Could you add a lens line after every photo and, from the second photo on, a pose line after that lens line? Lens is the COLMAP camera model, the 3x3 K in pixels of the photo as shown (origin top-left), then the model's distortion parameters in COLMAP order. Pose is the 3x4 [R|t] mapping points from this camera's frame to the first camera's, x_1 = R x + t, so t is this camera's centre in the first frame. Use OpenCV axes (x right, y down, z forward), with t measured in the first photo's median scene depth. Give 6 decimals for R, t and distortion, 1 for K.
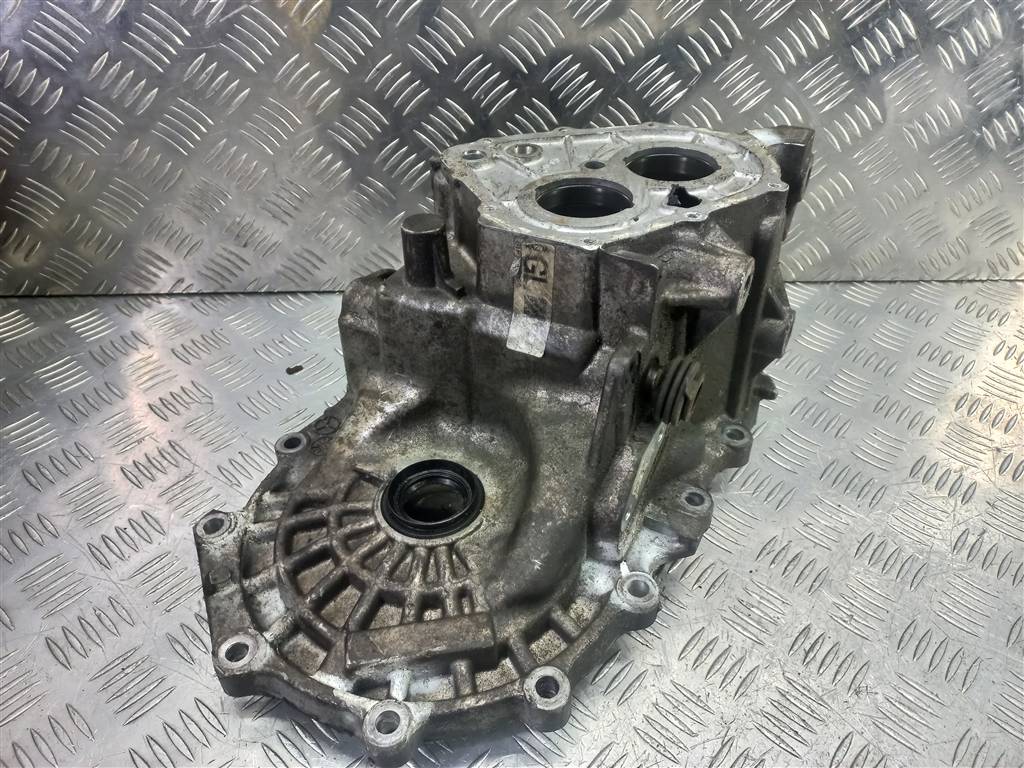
lens RADIAL K [[745.2, 0, 497.5], [0, 745.2, 383.0], [0, 0, 1]] dist [-0.009661, 0.004450]
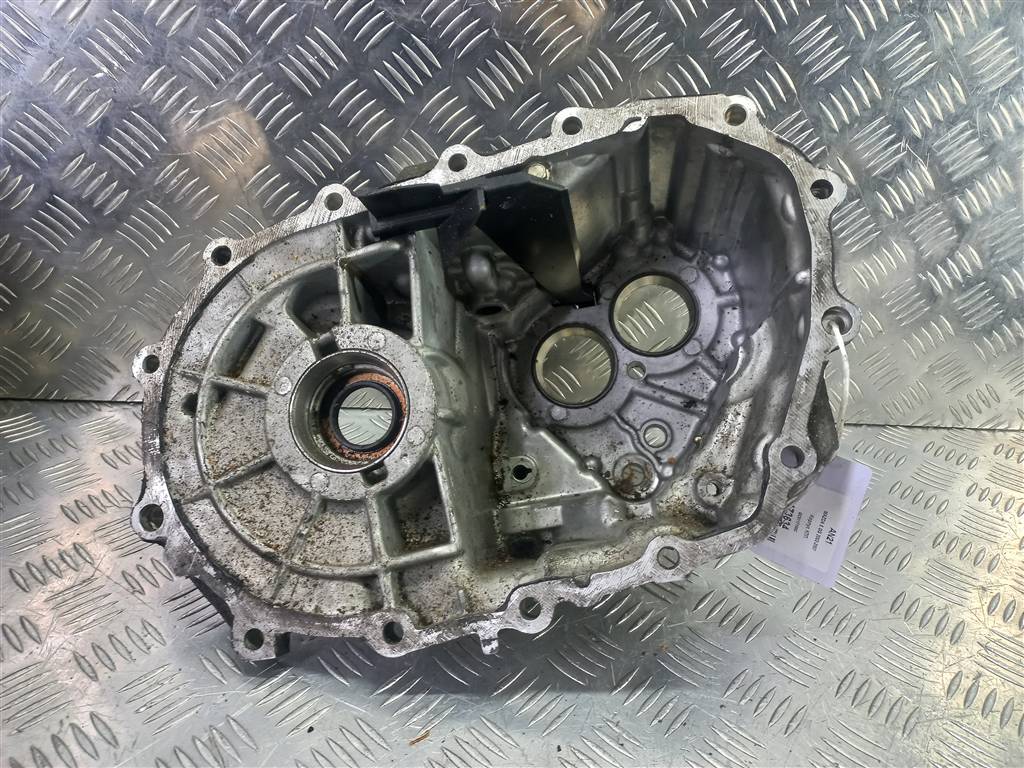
lens RADIAL K [[741.6, 0, 507.9], [0, 741.6, 378.5], [0, 0, 1]] dist [0.001382, 0.003762]
pose [[0.998679, 0.044267, 0.026086, 0.049501], [-0.035632, 0.962447, -0.269120, 0.109039], [-0.037019, 0.267835, 0.962753, 0.065067]]
